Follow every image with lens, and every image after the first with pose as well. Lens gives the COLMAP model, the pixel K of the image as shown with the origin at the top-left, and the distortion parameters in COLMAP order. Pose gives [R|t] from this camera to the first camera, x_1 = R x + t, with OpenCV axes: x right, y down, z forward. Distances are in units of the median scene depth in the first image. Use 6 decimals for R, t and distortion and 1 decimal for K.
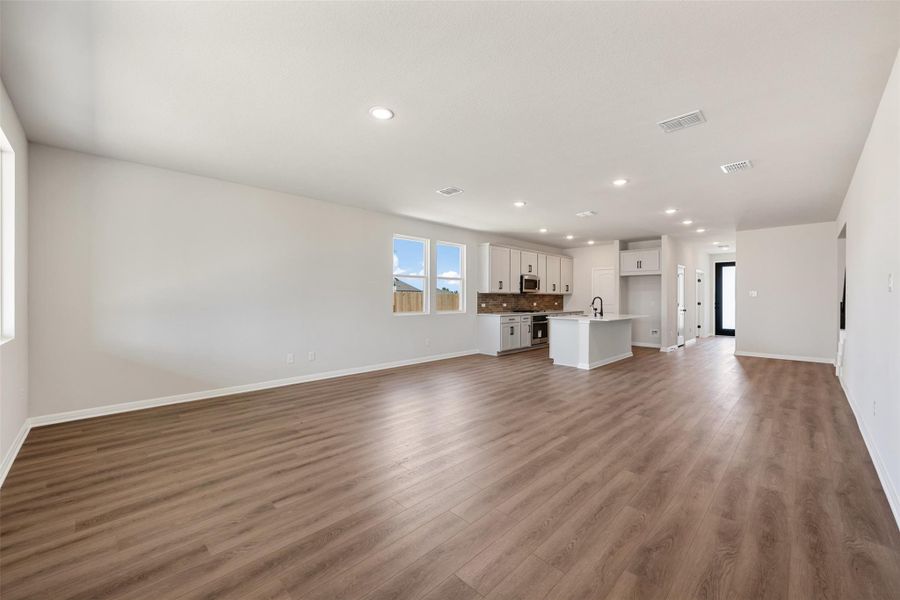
lens RADIAL K [[356.7, 0, 448.2], [0, 356.7, 299.9], [0, 0, 1]] dist [-0.002606, 0.000002]
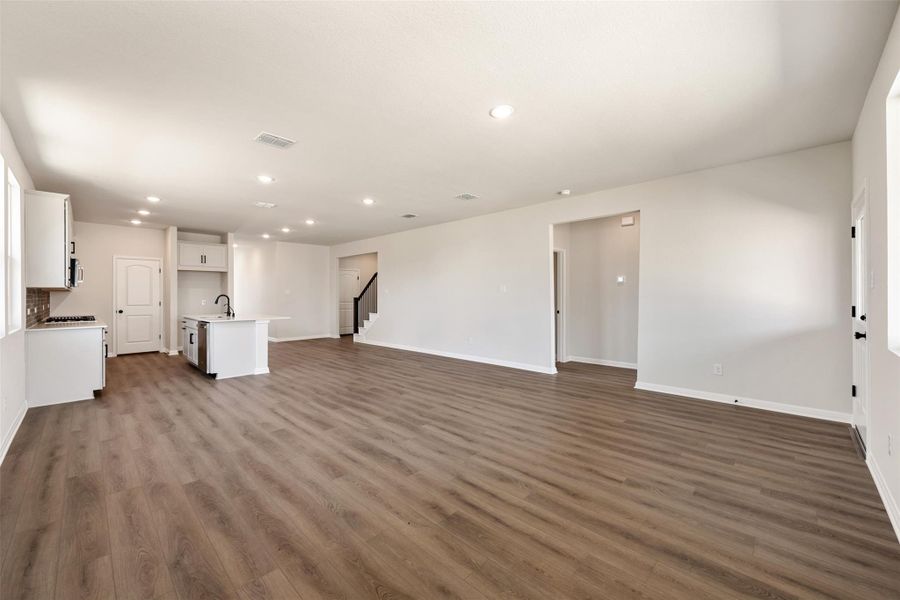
lens RADIAL K [[356.7, 0, 453.1], [0, 356.7, 296.7], [0, 0, 1]] dist [-0.002606, 0.000002]
pose [[-0.023530, -0.007174, 0.999697, -0.912746], [0.009945, 0.999923, 0.007410, -0.008889], [-0.999674, 0.010116, -0.023457, 0.893497]]
